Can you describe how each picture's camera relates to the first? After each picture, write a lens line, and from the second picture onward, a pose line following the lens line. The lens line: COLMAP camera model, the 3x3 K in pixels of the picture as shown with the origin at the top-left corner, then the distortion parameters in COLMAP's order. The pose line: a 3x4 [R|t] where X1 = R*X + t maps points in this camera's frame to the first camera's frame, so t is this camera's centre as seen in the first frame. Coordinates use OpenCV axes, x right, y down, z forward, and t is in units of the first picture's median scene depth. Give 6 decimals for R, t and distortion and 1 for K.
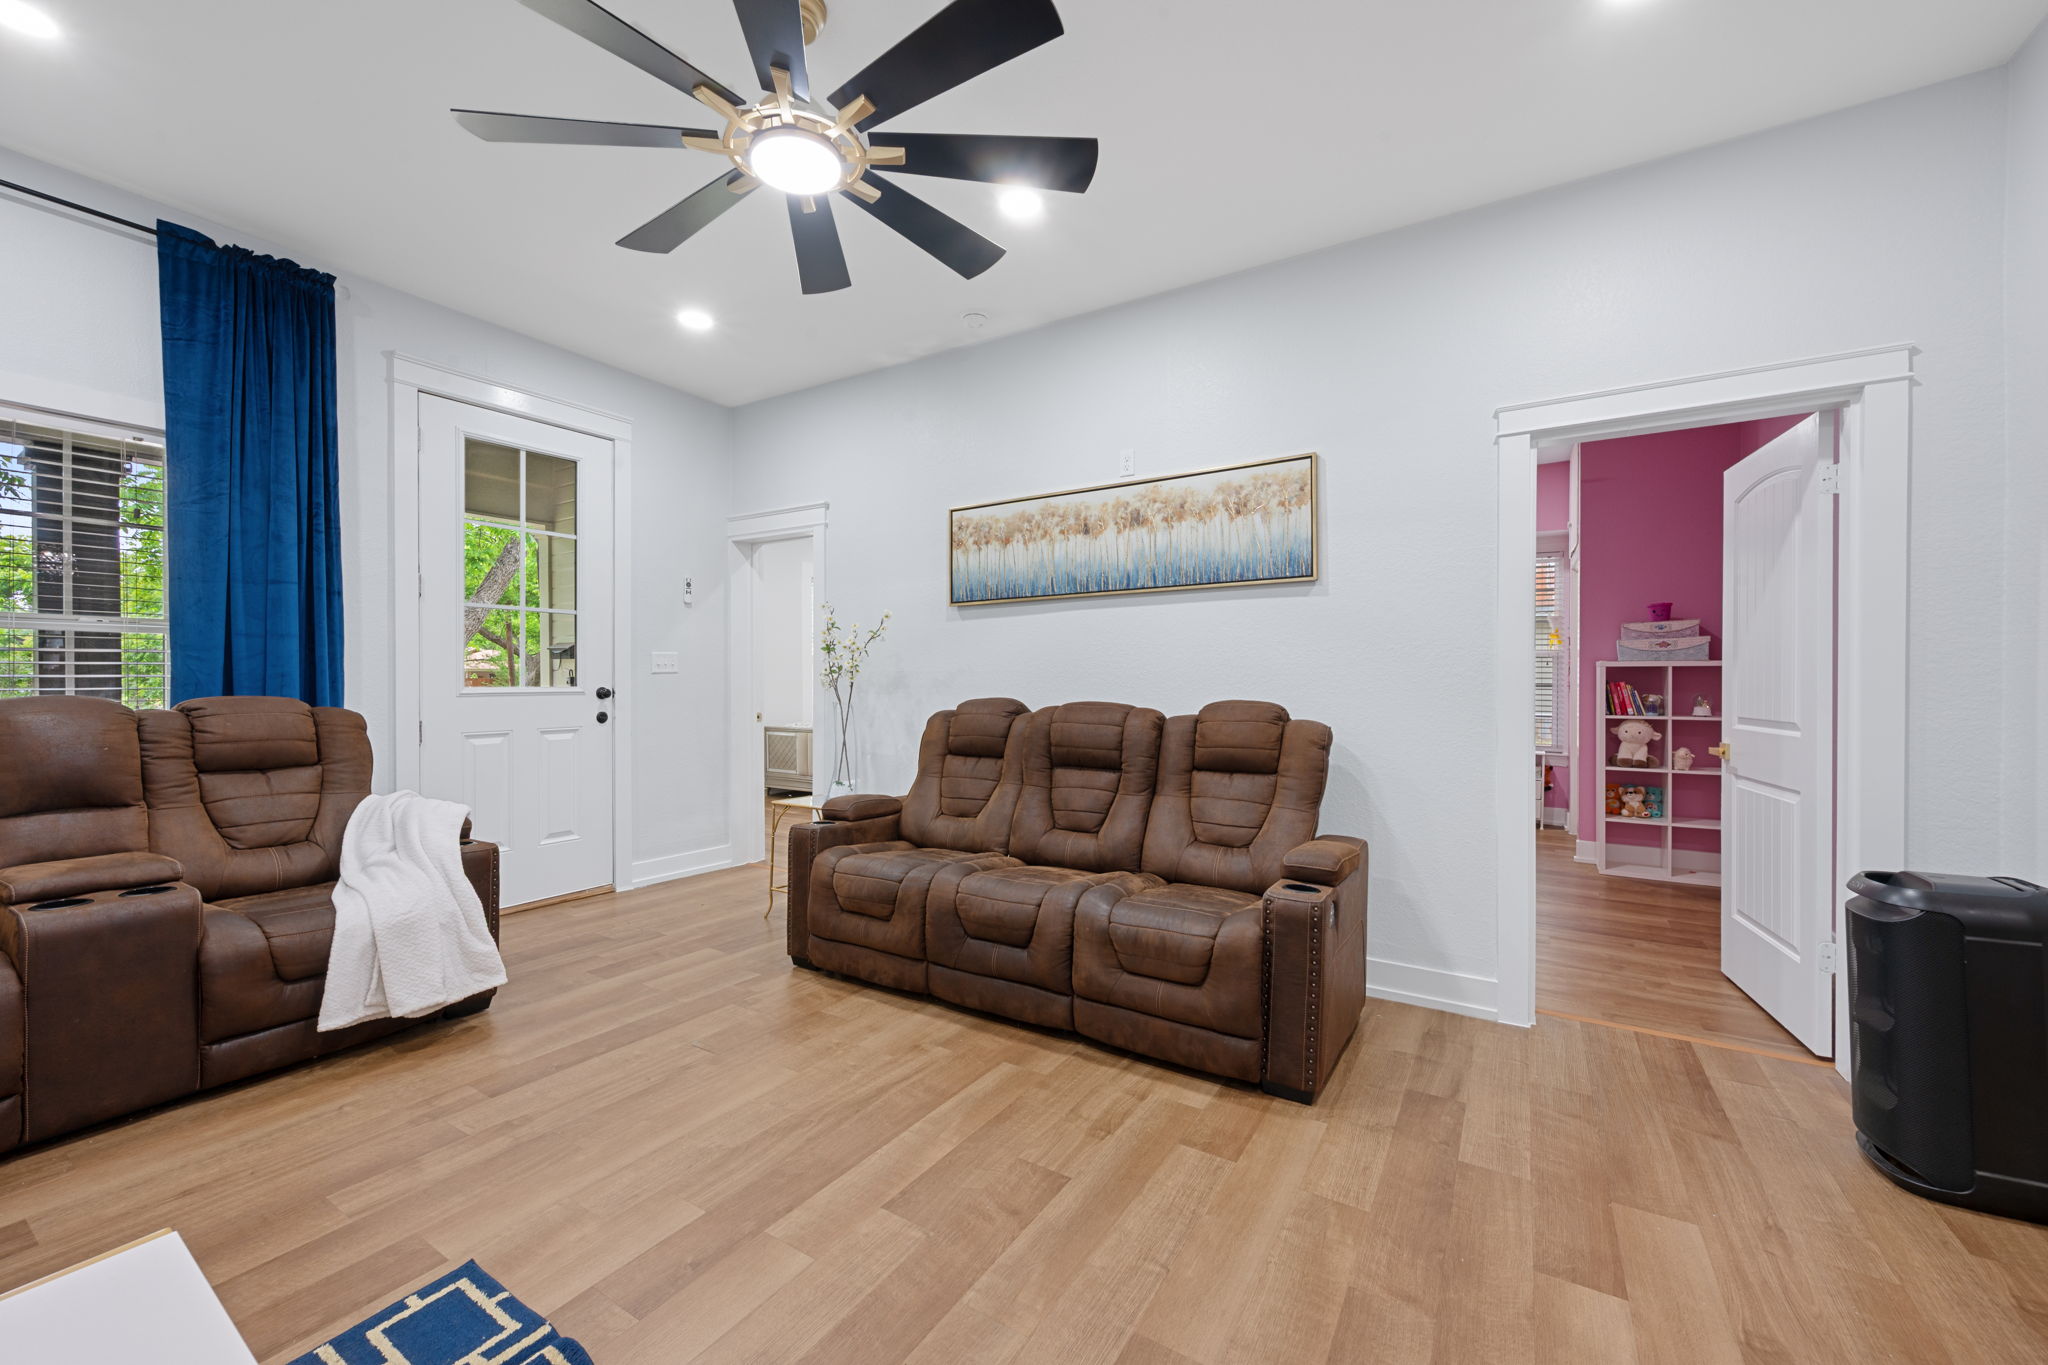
lens RADIAL K [[798.4, 0, 1039.0], [0, 798.4, 680.7], [0, 0, 1]] dist [0.001776, 0.000194]
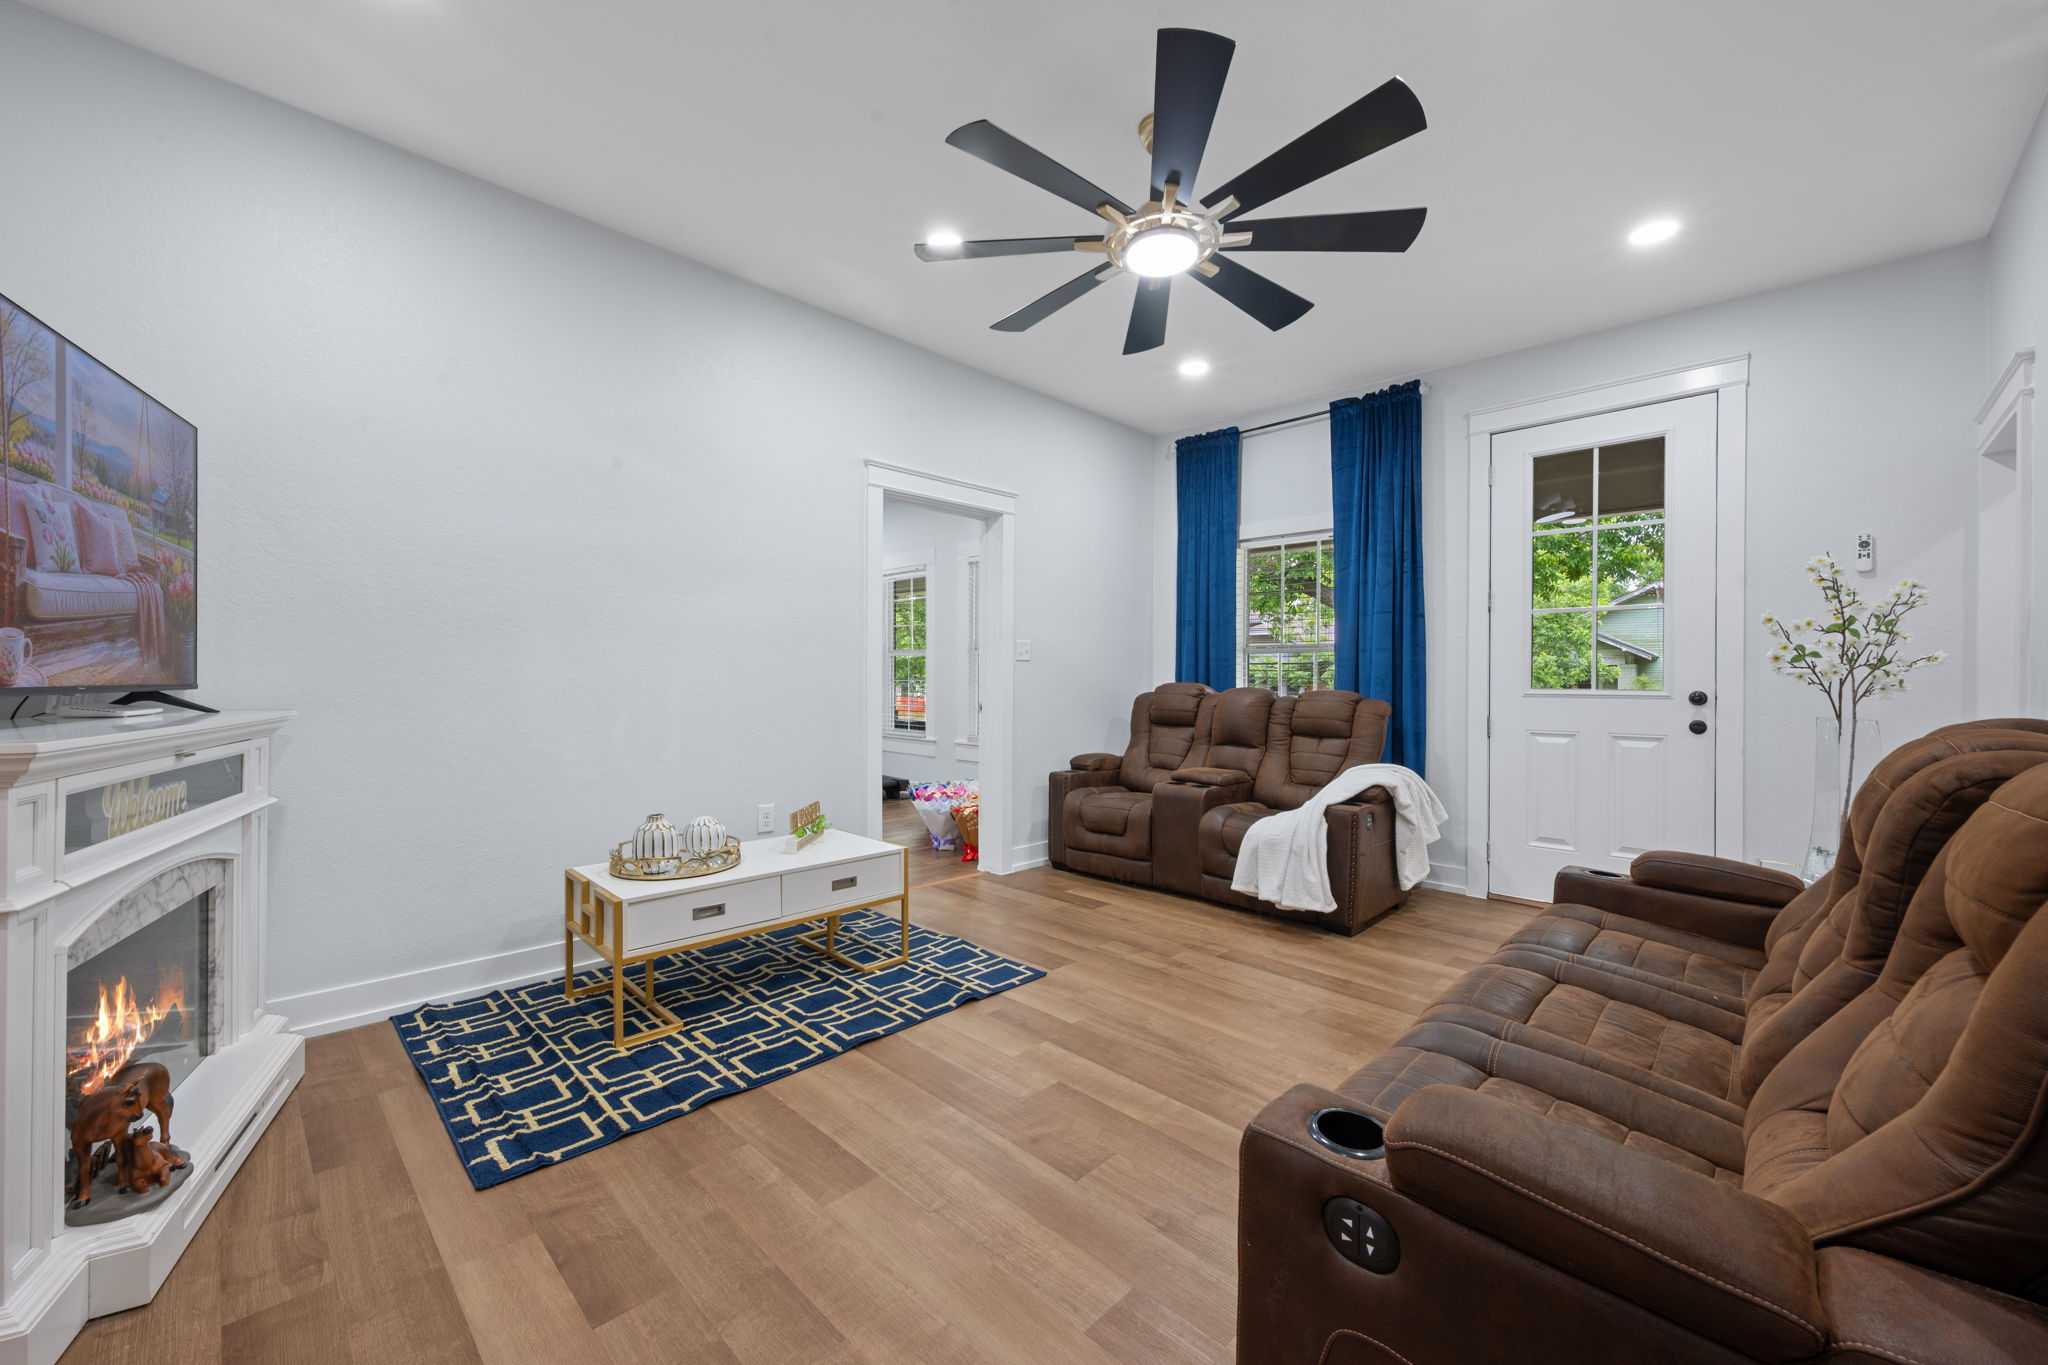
lens RADIAL K [[805.9, 0, 1024.0], [0, 805.9, 682.5], [0, 0, 1]] dist [0.000124, 0.000081]
pose [[-0.222276, -0.009413, -0.974938, 0.468829], [-0.016017, 0.999854, -0.006002, 0.016617], [0.974852, 0.014282, -0.222395, 0.538698]]
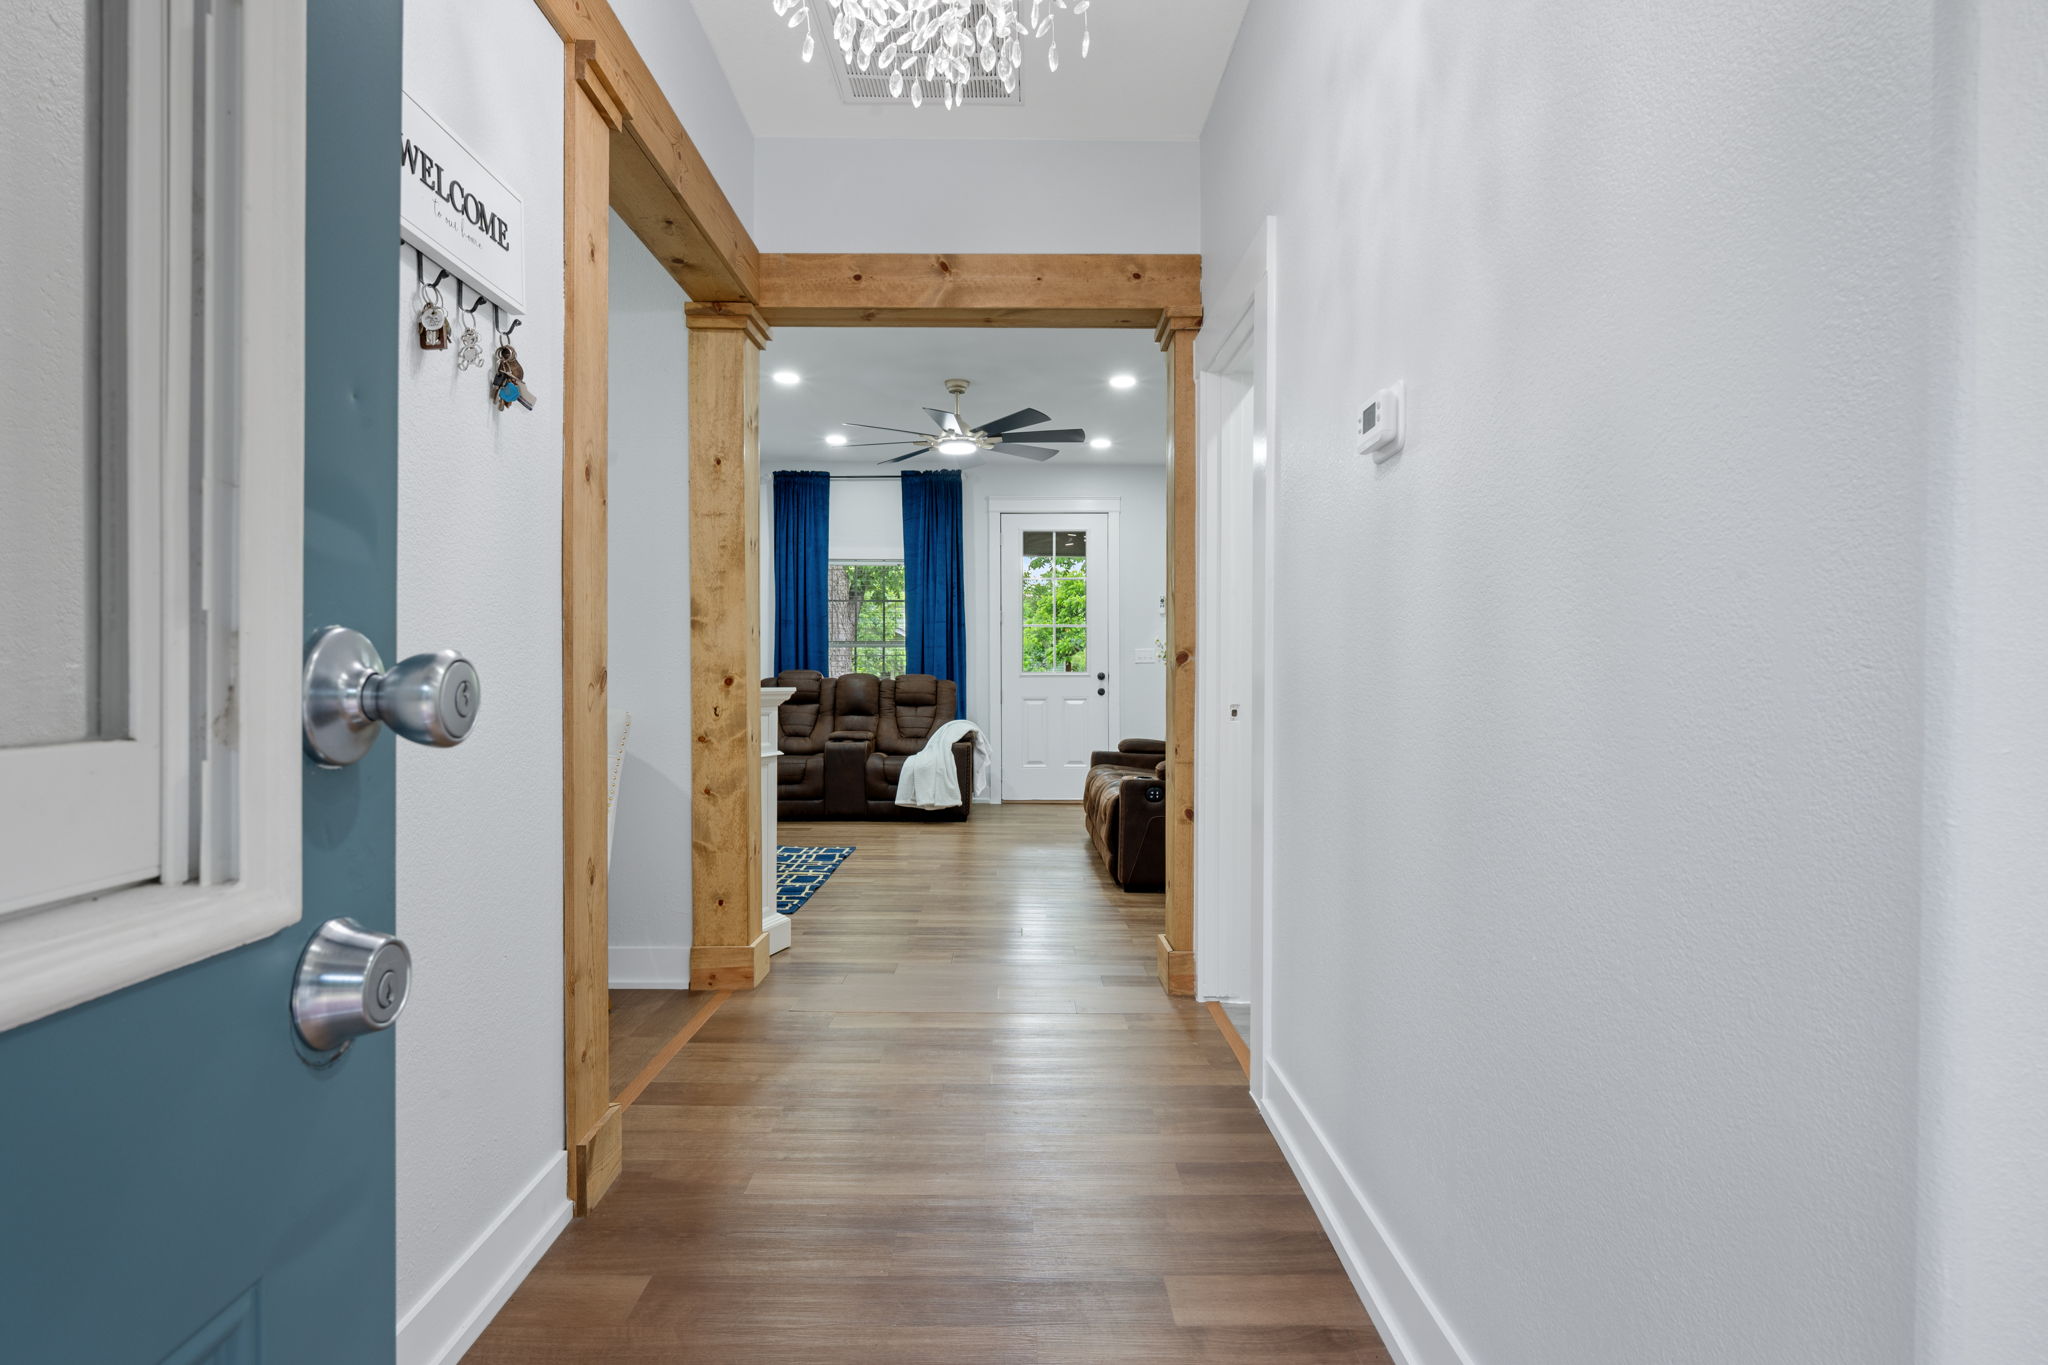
lens RADIAL K [[1150.2, 0, 1028.1], [0, 1150.2, 671.3], [0, 0, 1]] dist [-0.000195, 0.000064]
pose [[0.527148, -0.007968, -0.849736, 1.378287], [-0.000911, 0.999950, -0.009942, 0.030587], [0.849773, 0.006015, 0.527115, -0.321790]]
